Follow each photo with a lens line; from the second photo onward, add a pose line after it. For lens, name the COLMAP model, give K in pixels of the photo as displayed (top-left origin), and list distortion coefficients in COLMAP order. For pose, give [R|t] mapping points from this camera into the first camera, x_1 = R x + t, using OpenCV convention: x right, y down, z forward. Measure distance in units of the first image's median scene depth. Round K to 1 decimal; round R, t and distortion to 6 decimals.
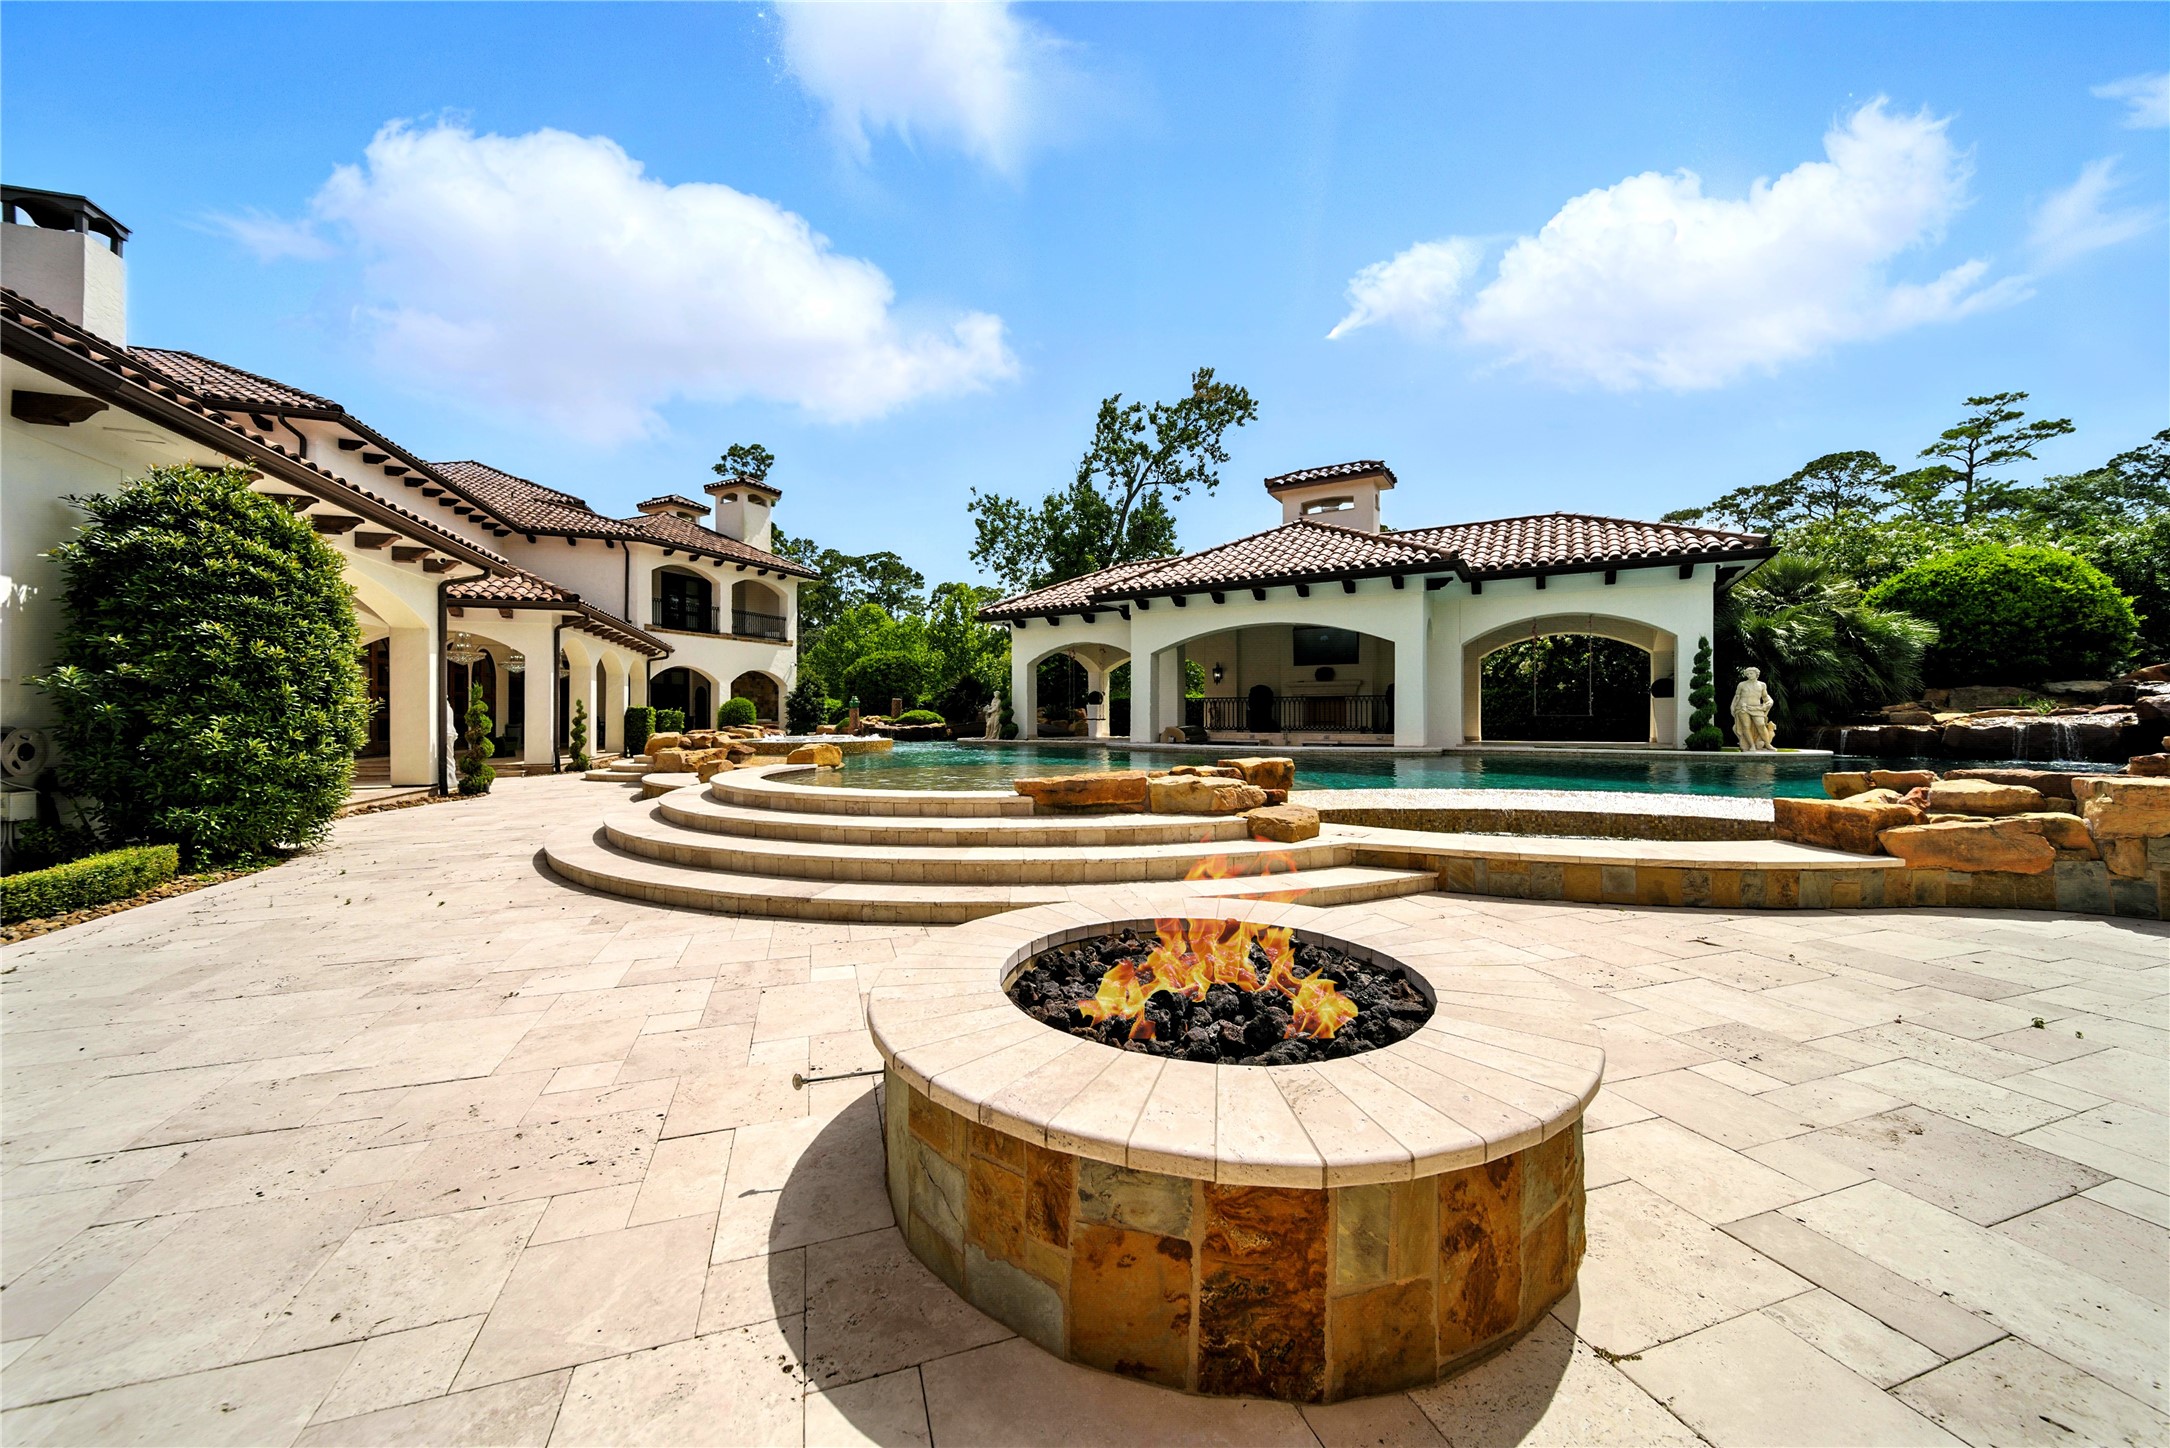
lens RADIAL K [[780.2, 0, 1106.7], [0, 780.2, 725.7], [0, 0, 1]] dist [-0.001474, -0.000744]
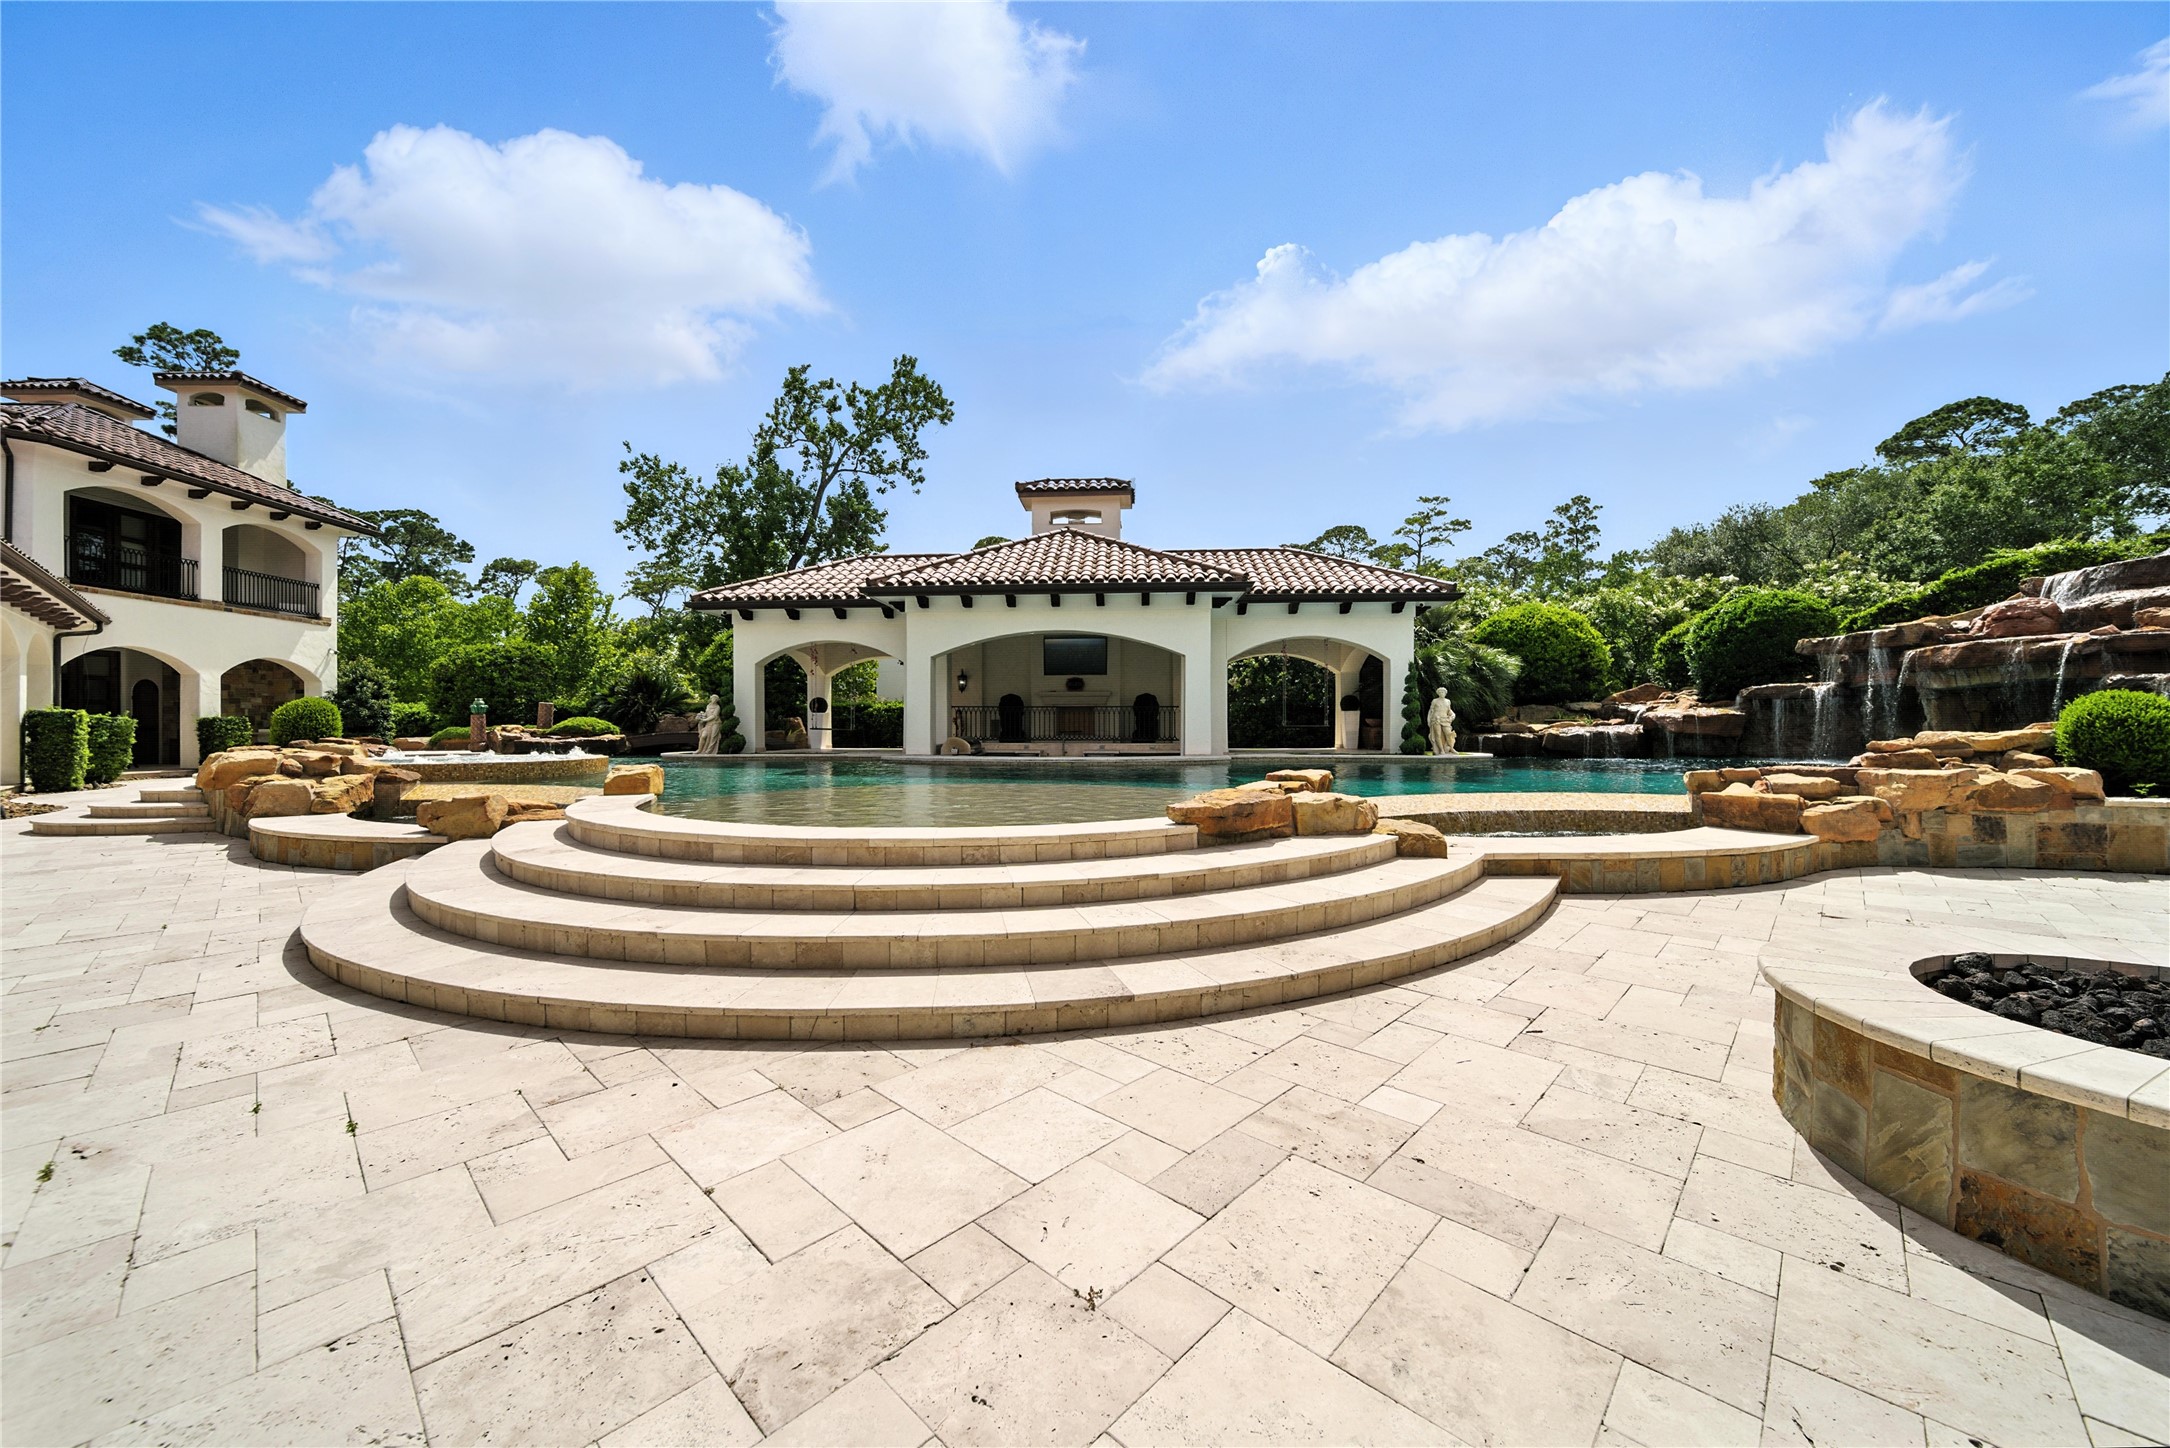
lens RADIAL K [[780.2, 0, 1087.8], [0, 780.2, 735.6], [0, 0, 1]] dist [-0.001474, -0.000744]
pose [[0.892547, -0.004481, 0.450932, -0.156014], [0.004273, 0.999990, 0.001479, -0.001254], [-0.450934, 0.000607, 0.892557, 0.089265]]
